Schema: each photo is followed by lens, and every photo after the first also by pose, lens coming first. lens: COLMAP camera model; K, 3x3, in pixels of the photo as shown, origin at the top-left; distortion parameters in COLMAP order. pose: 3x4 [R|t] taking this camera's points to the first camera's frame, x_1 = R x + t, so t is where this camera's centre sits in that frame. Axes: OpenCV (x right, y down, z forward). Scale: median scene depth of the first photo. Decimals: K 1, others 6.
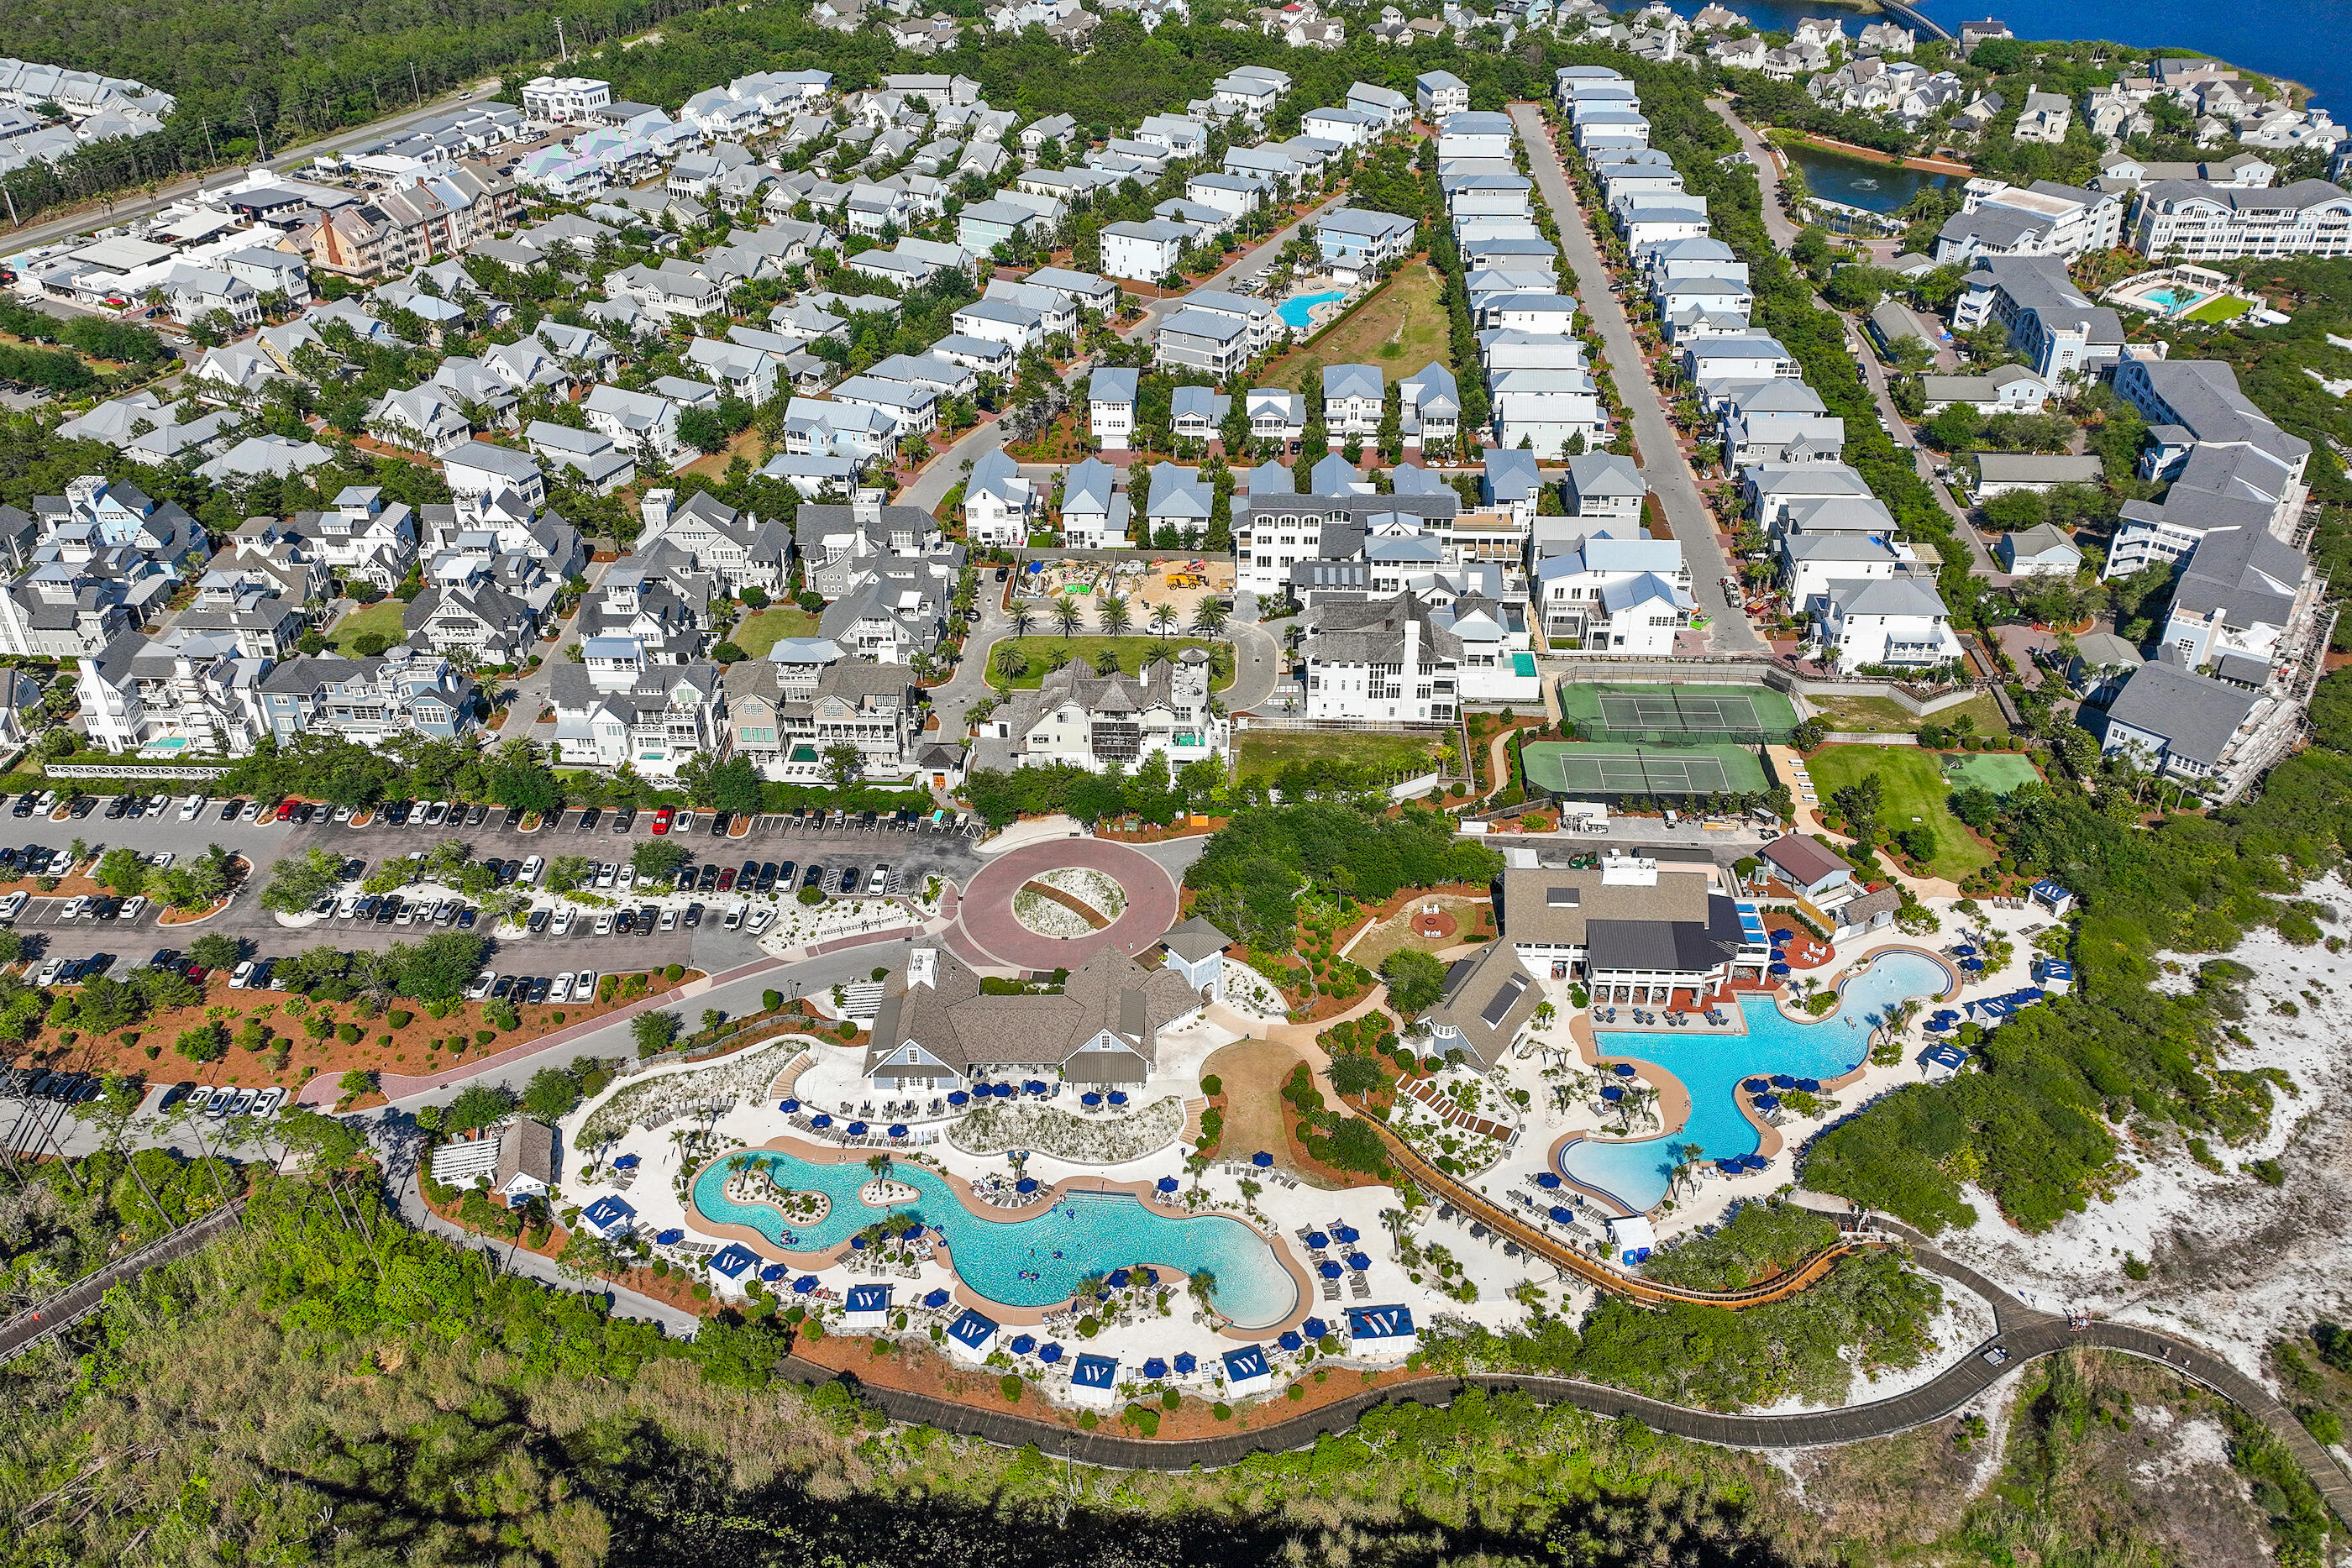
lens RADIAL K [[1977.9, 0, 1184.9], [0, 1977.9, 755.3], [0, 0, 1]] dist [0.002924, 0.000718]
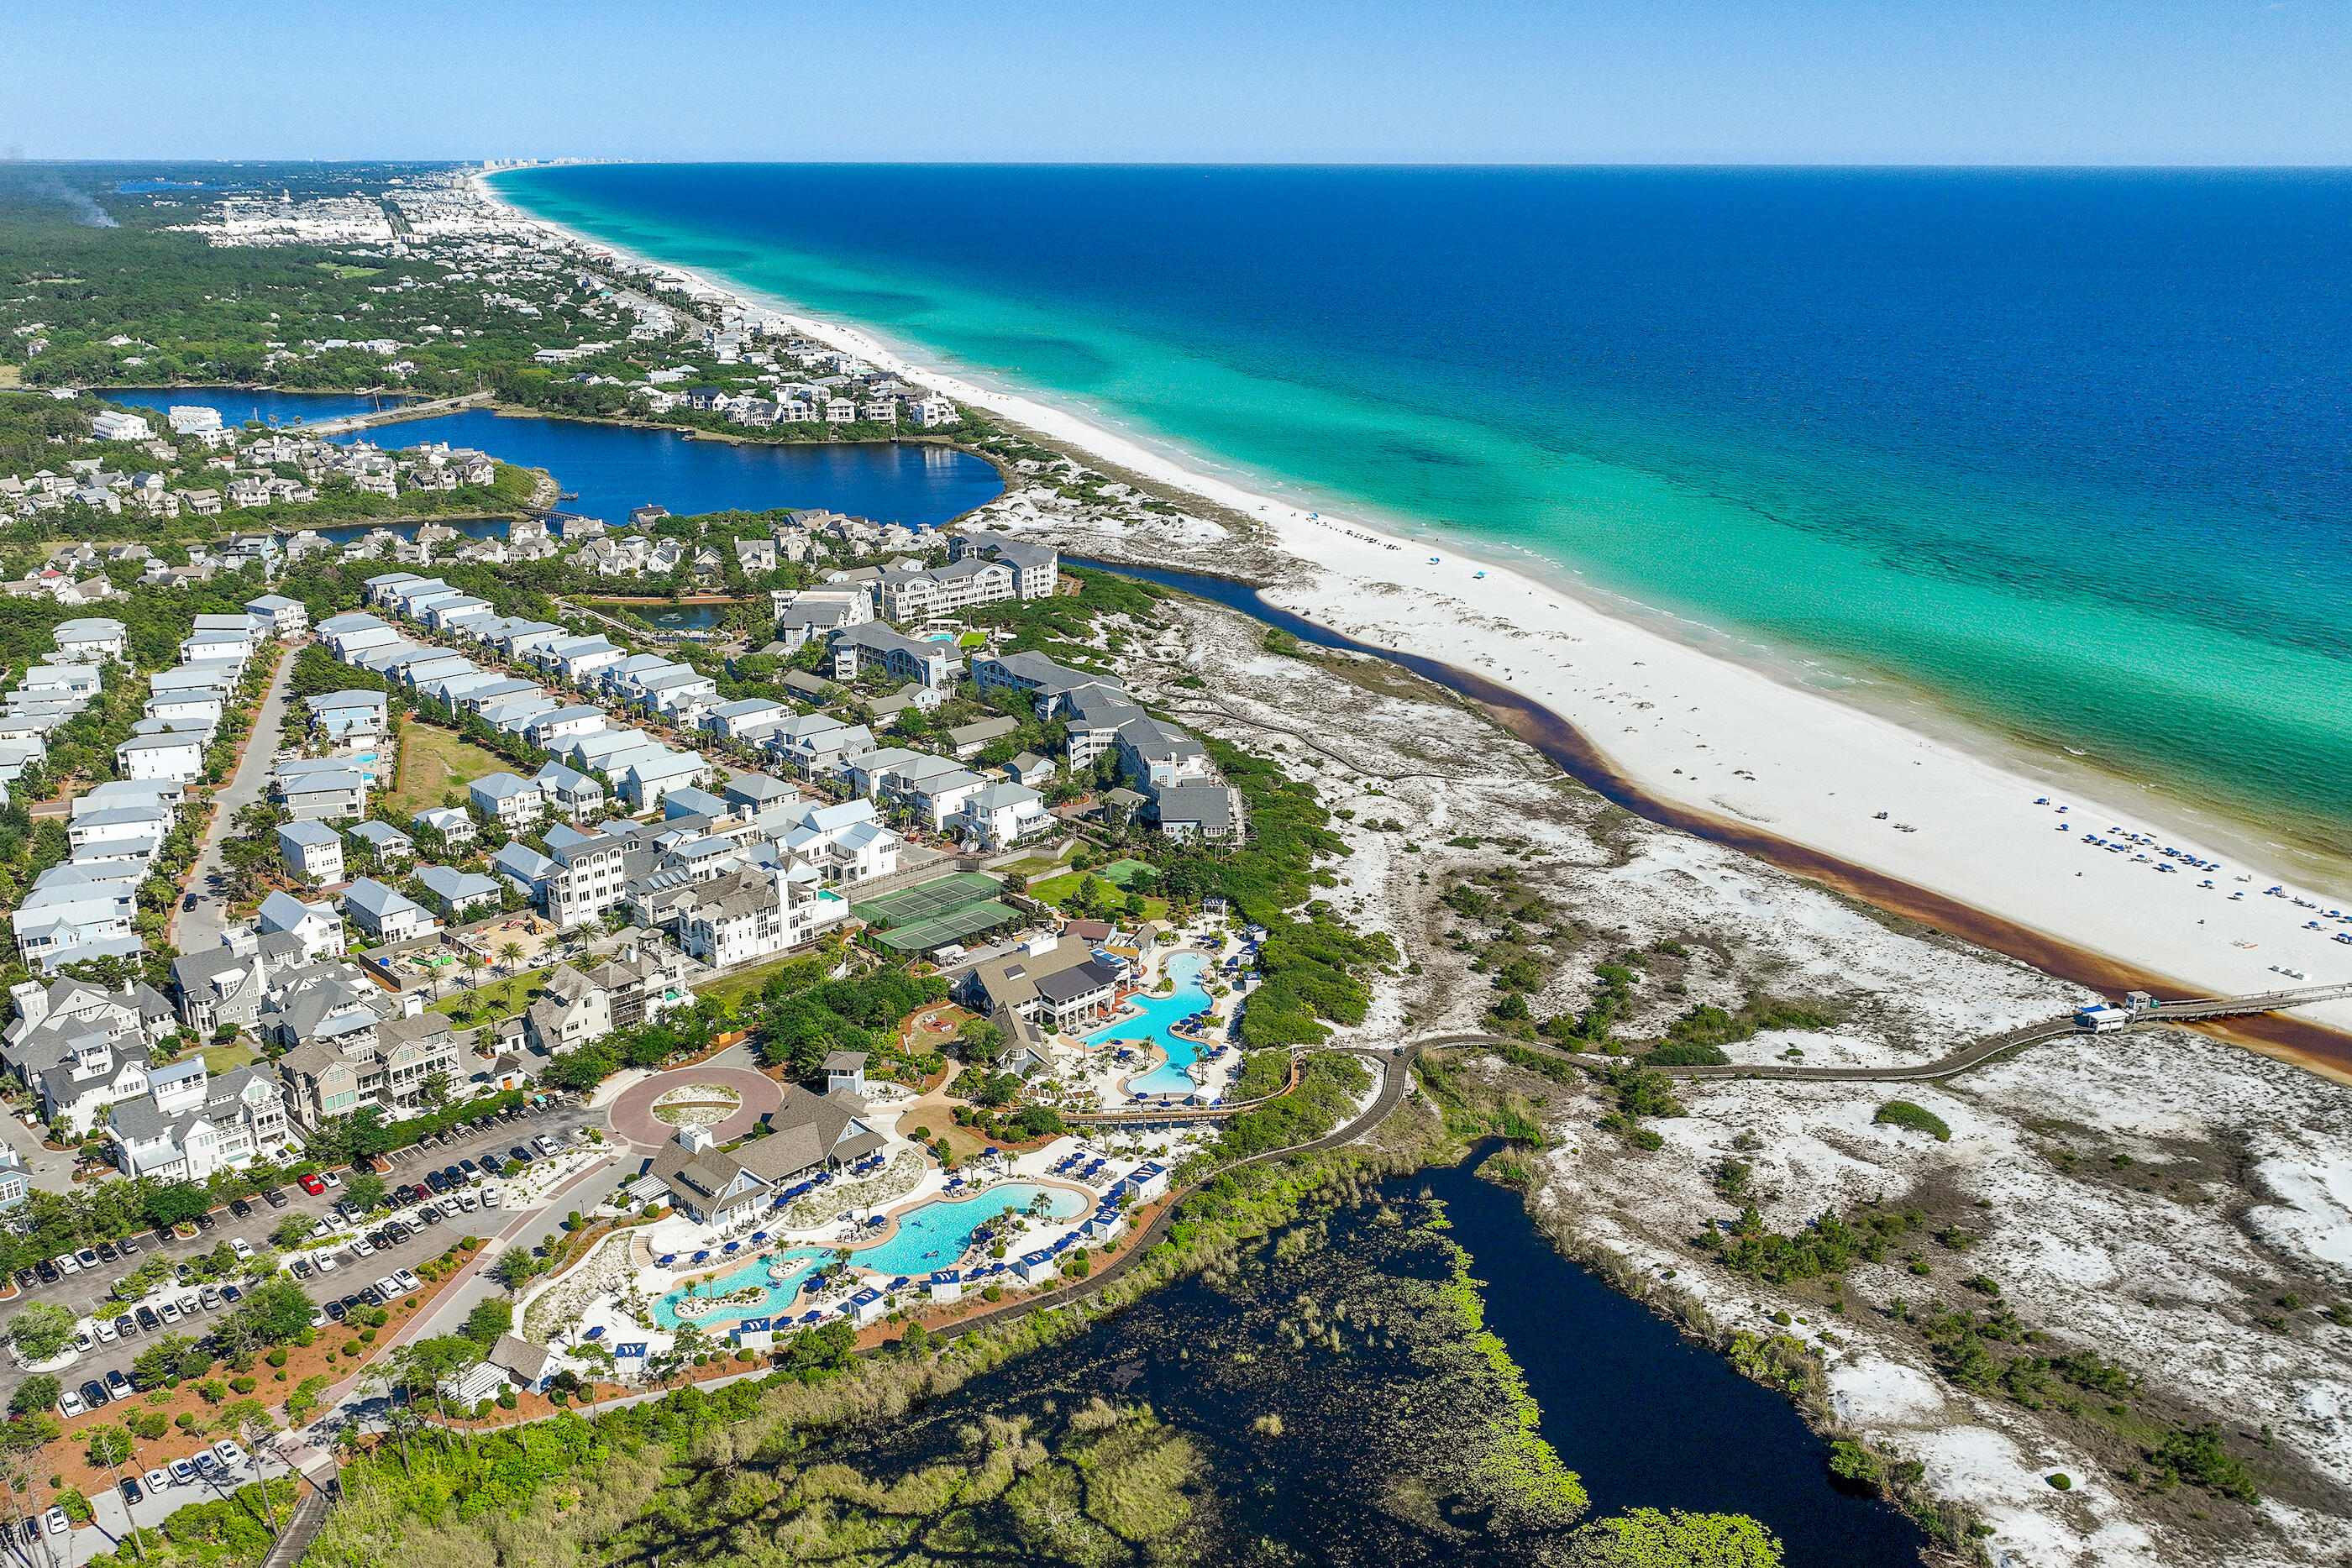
lens RADIAL K [[1977.9, 0, 1184.9], [0, 1977.9, 755.3], [0, 0, 1]] dist [0.002924, 0.000718]
pose [[0.692957, -0.203998, 0.691517, -0.578494], [0.380302, 0.918273, -0.110203, 0.108367], [-0.612520, 0.339352, 0.713904, -0.161652]]
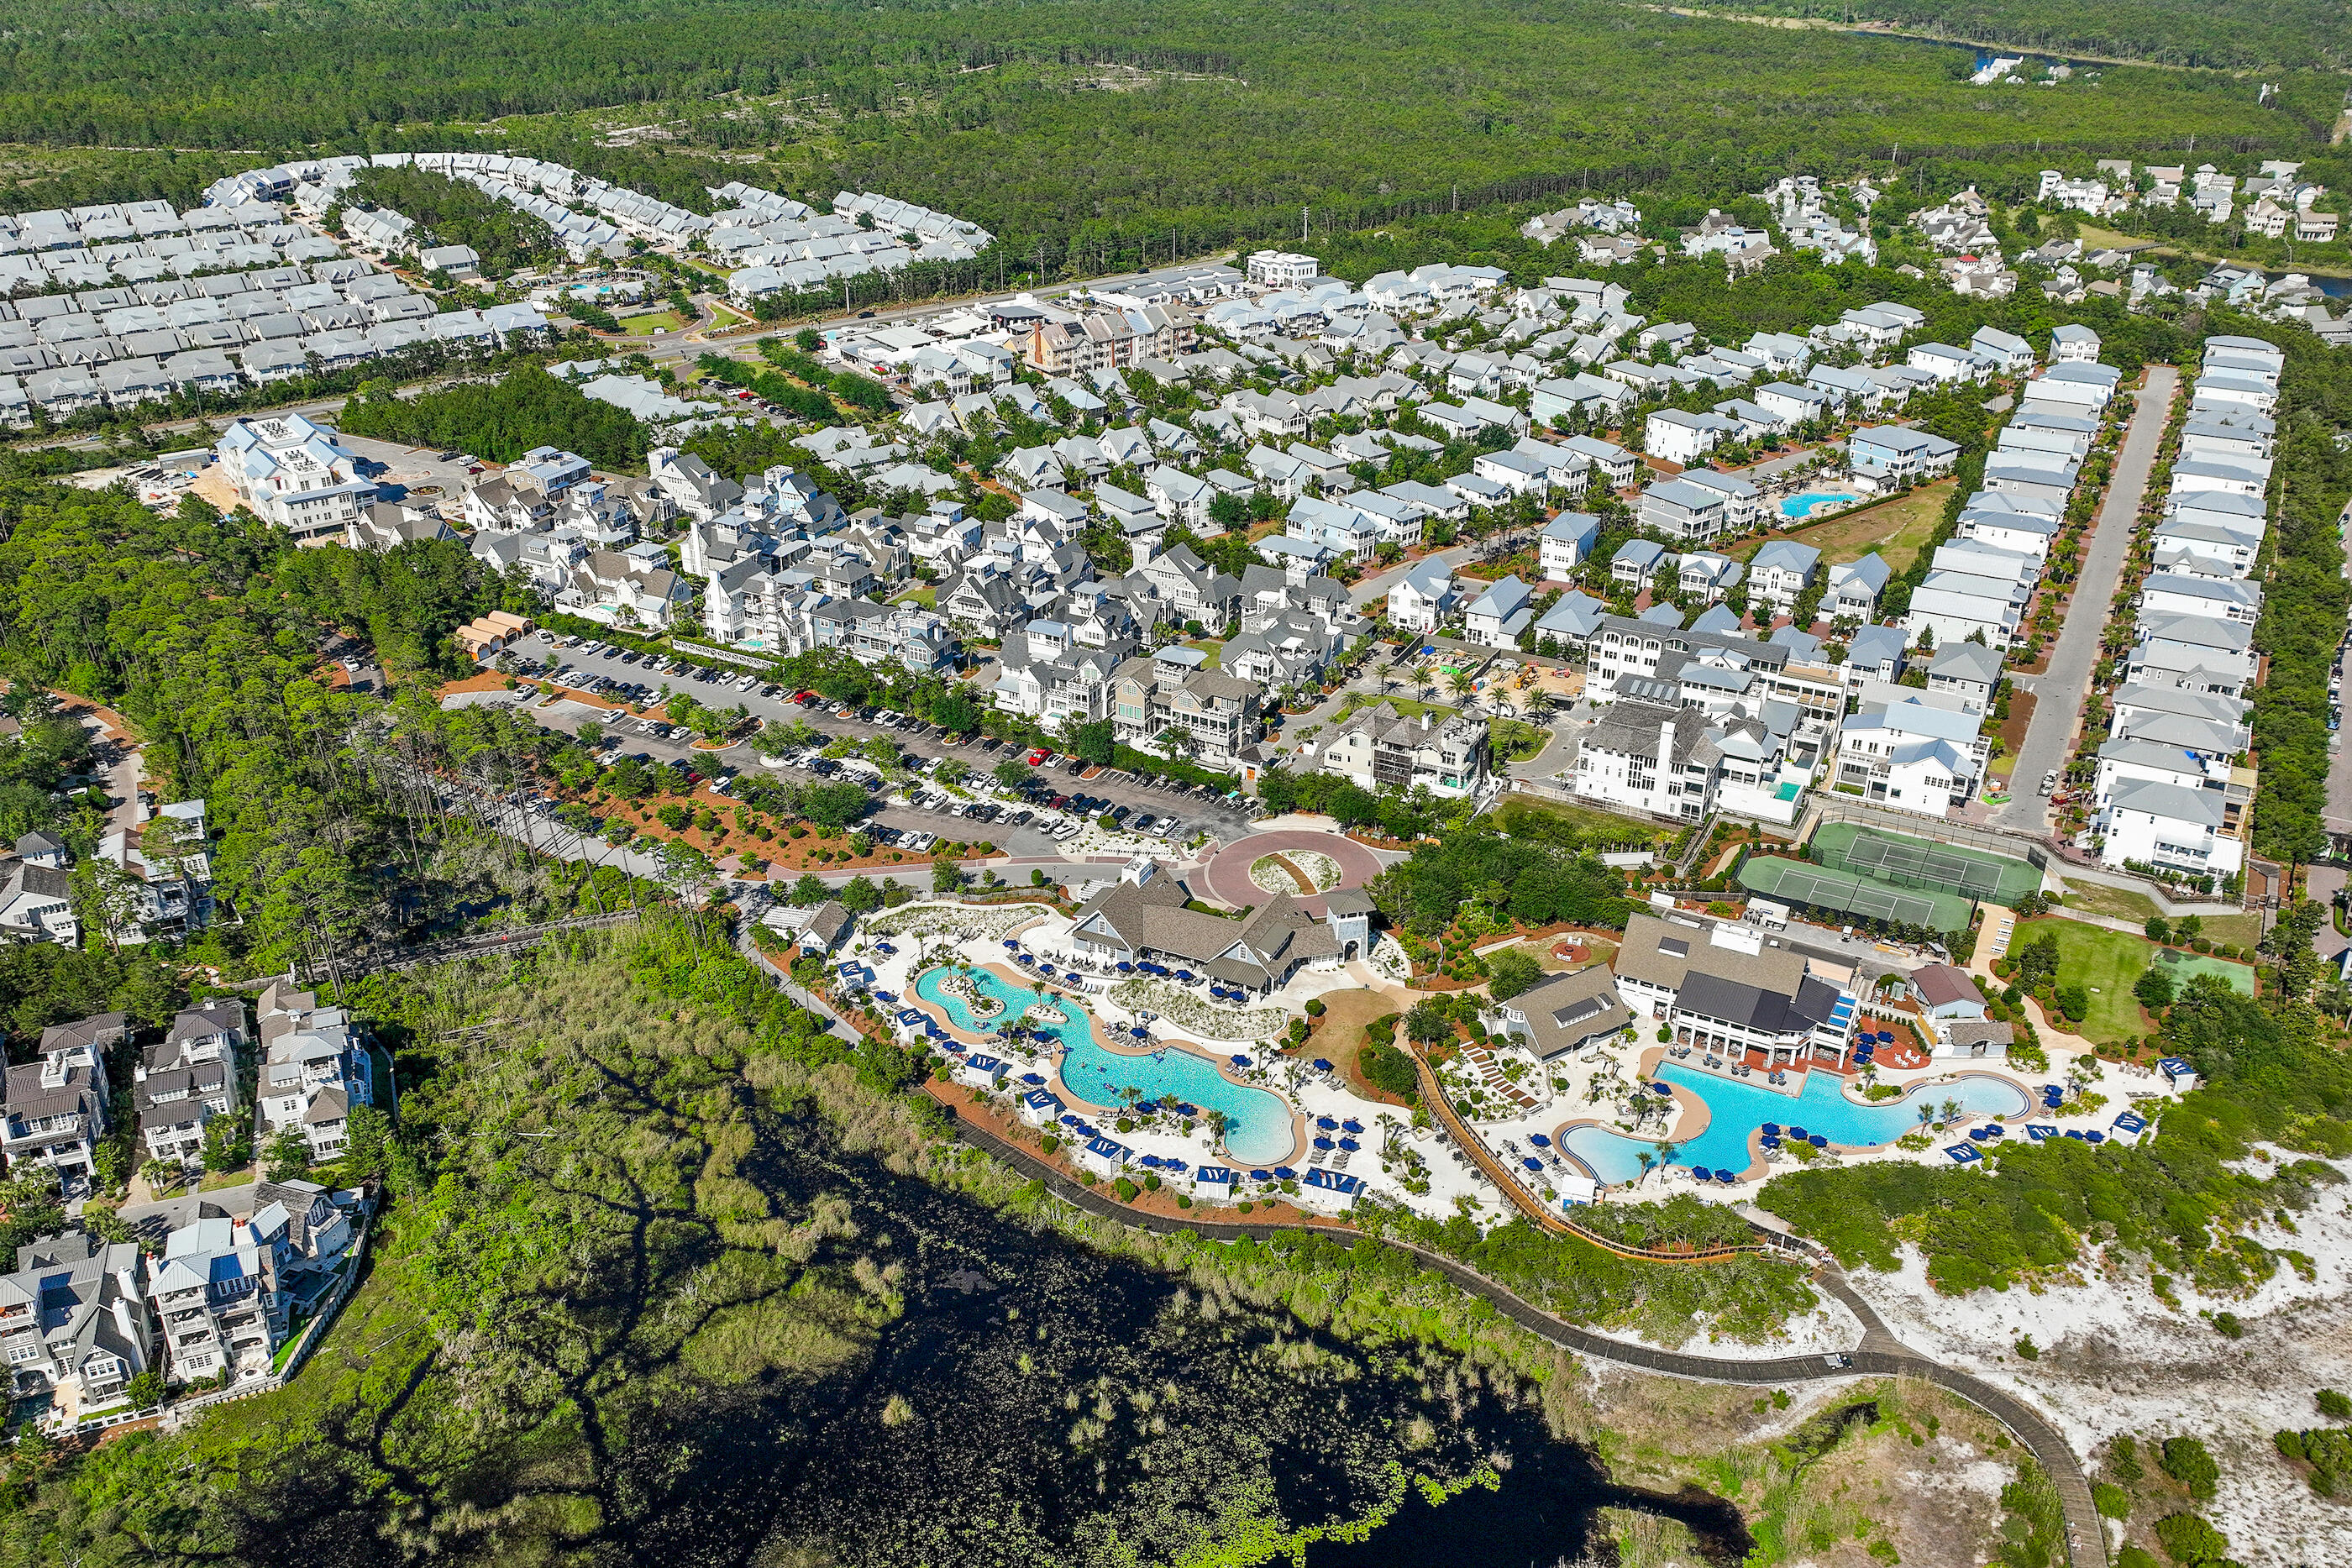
lens RADIAL K [[1977.9, 0, 1184.9], [0, 1977.9, 755.3], [0, 0, 1]] dist [0.002924, 0.000718]
pose [[0.902309, 0.191836, -0.386054, 0.286793], [-0.234671, 0.969792, -0.066583, 0.085802], [0.361619, 0.150674, 0.920070, -0.137743]]
